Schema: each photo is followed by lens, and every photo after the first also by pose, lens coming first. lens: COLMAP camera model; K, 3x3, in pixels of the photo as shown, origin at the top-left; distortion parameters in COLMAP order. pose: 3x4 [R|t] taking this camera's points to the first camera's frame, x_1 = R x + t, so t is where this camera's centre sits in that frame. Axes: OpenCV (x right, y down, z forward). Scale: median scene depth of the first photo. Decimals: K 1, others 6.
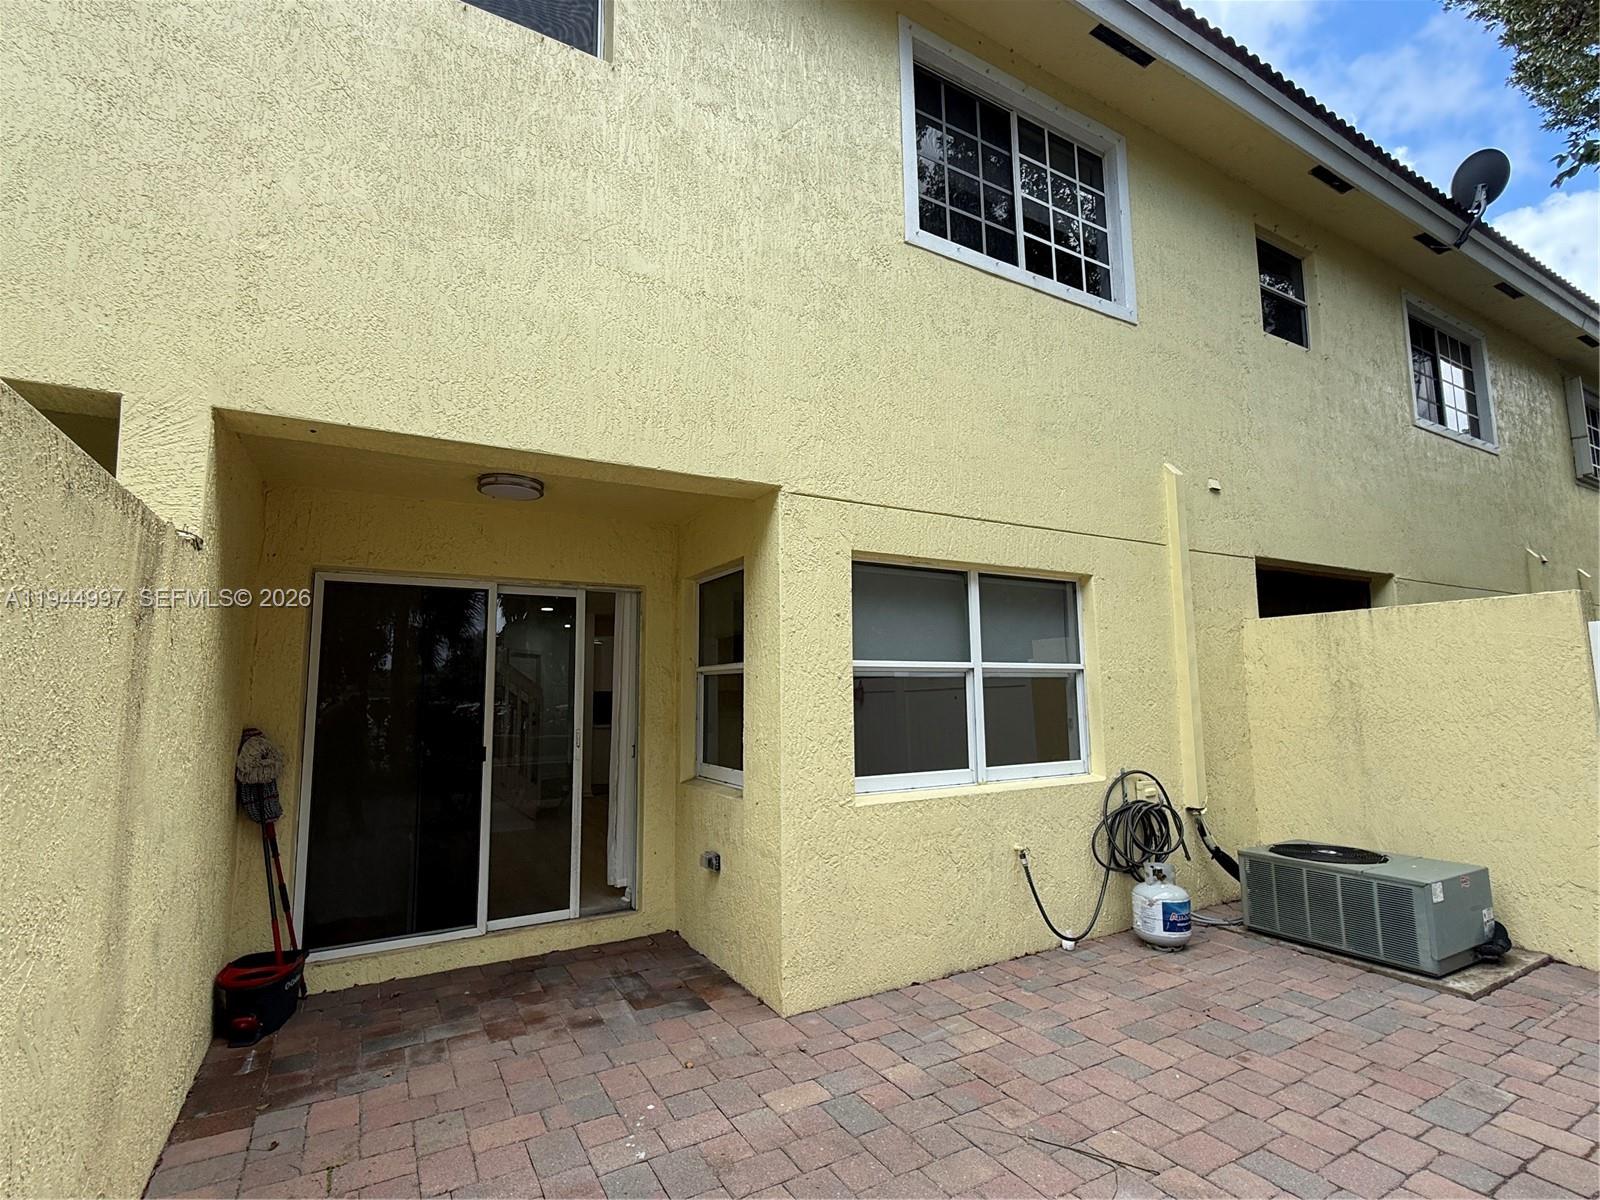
lens RADIAL K [[745.2, 0, 800.0], [0, 745.2, 600.0], [0, 0, 1]] dist [0.002683, -0.000012]
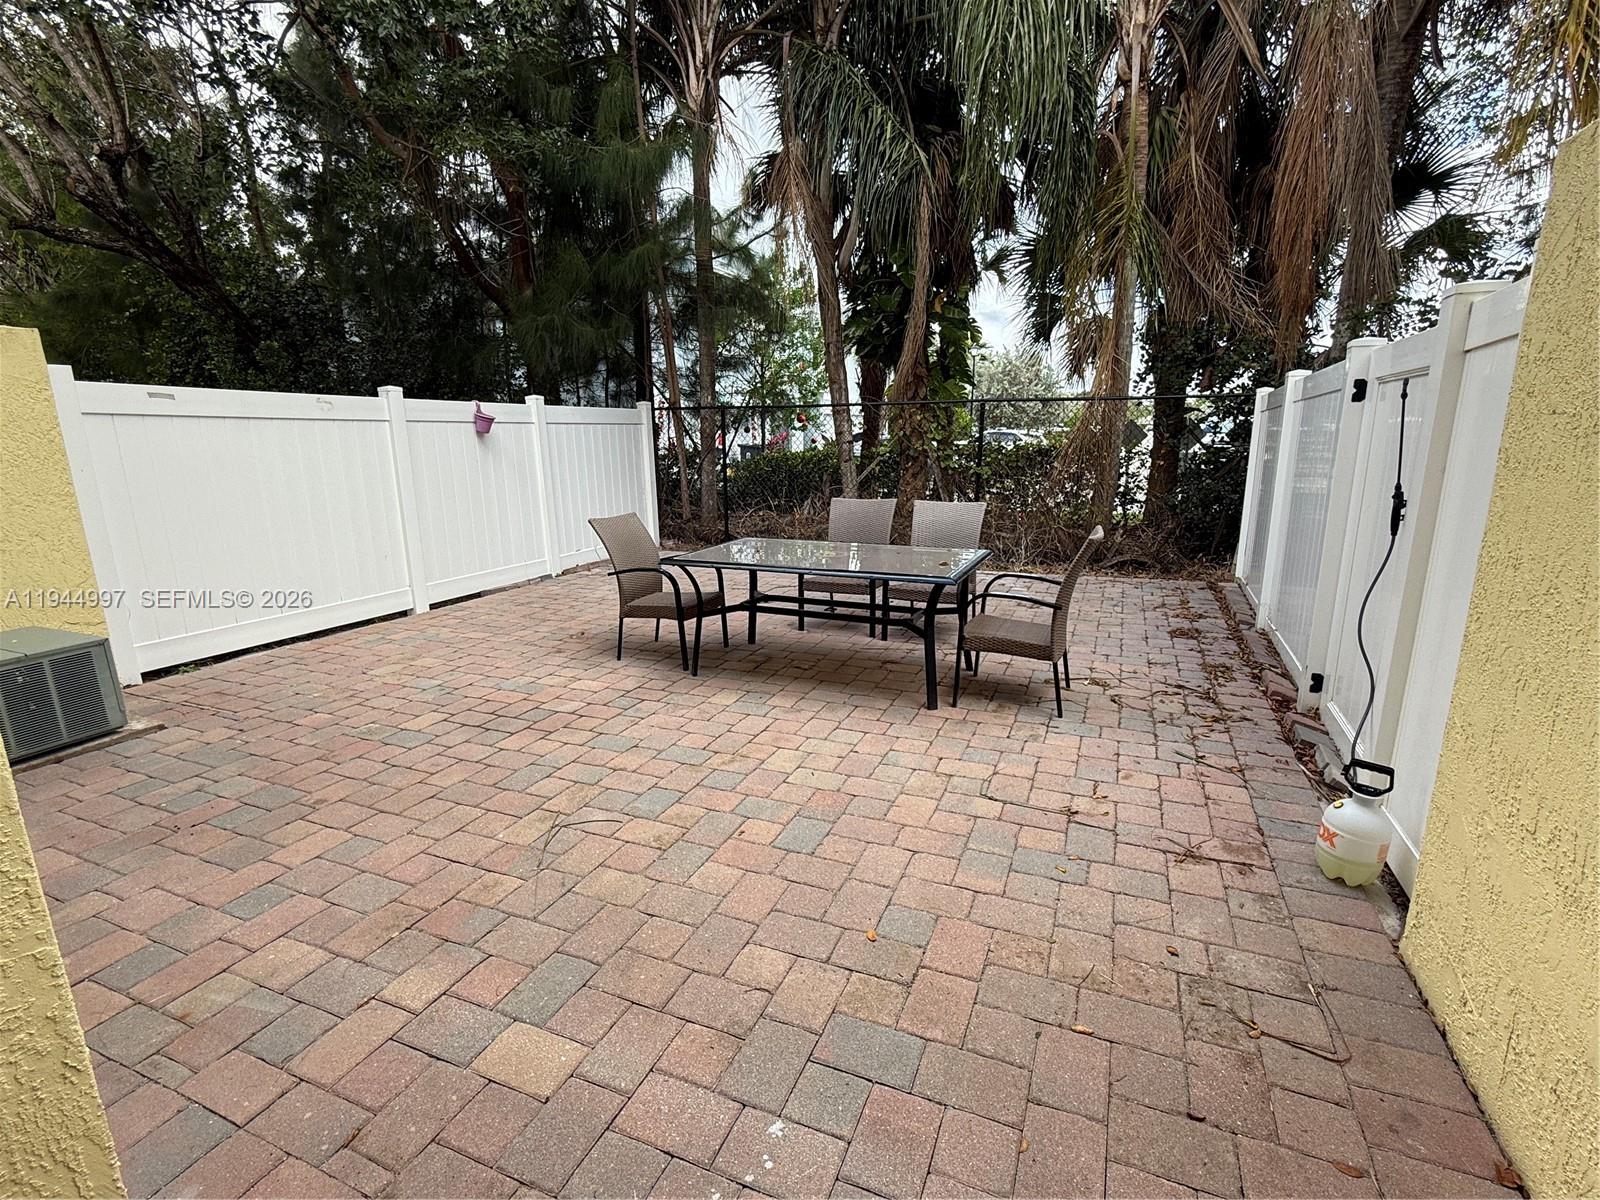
lens RADIAL K [[745.2, 0, 800.0], [0, 745.2, 600.0], [0, 0, 1]] dist [0.002683, -0.000012]
pose [[-0.589873, -0.160673, 0.791349, -0.473192], [-0.078338, 0.986768, 0.141957, 0.146558], [-0.803687, 0.021744, -0.594655, 0.975088]]
